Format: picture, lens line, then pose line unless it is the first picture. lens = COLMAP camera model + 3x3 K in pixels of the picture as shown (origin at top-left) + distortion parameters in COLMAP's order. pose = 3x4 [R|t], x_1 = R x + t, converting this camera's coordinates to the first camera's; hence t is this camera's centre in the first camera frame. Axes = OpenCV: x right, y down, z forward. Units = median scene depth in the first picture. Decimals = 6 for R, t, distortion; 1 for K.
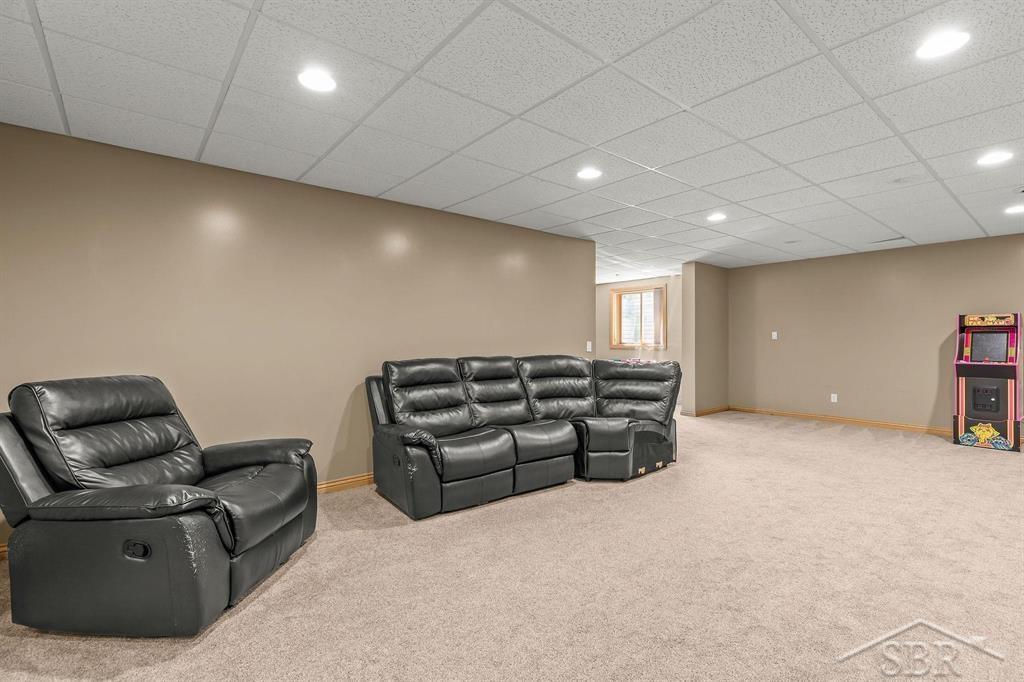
lens RADIAL K [[475.1, 0, 508.8], [0, 475.1, 340.7], [0, 0, 1]] dist [0.002327, 0.000473]
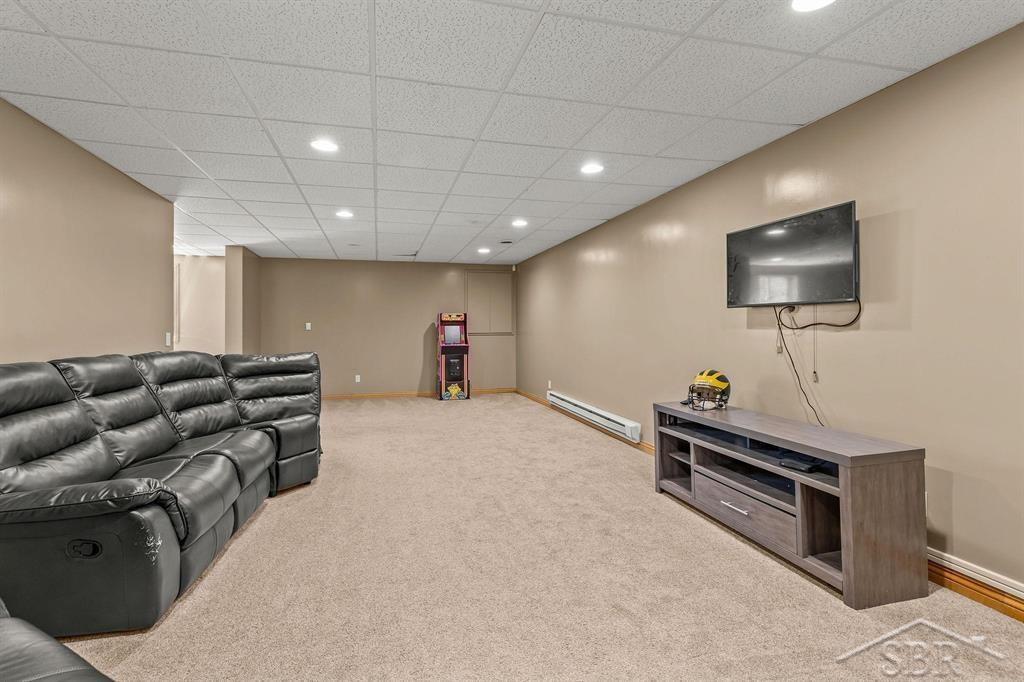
lens RADIAL K [[479.2, 0, 507.9], [0, 479.2, 322.5], [0, 0, 1]] dist [-0.000625, -0.000061]
pose [[0.407593, 0.013979, 0.913057, -0.388999], [0.005118, 0.999832, -0.017592, 0.003215], [-0.913149, 0.011843, 0.407453, 0.232278]]
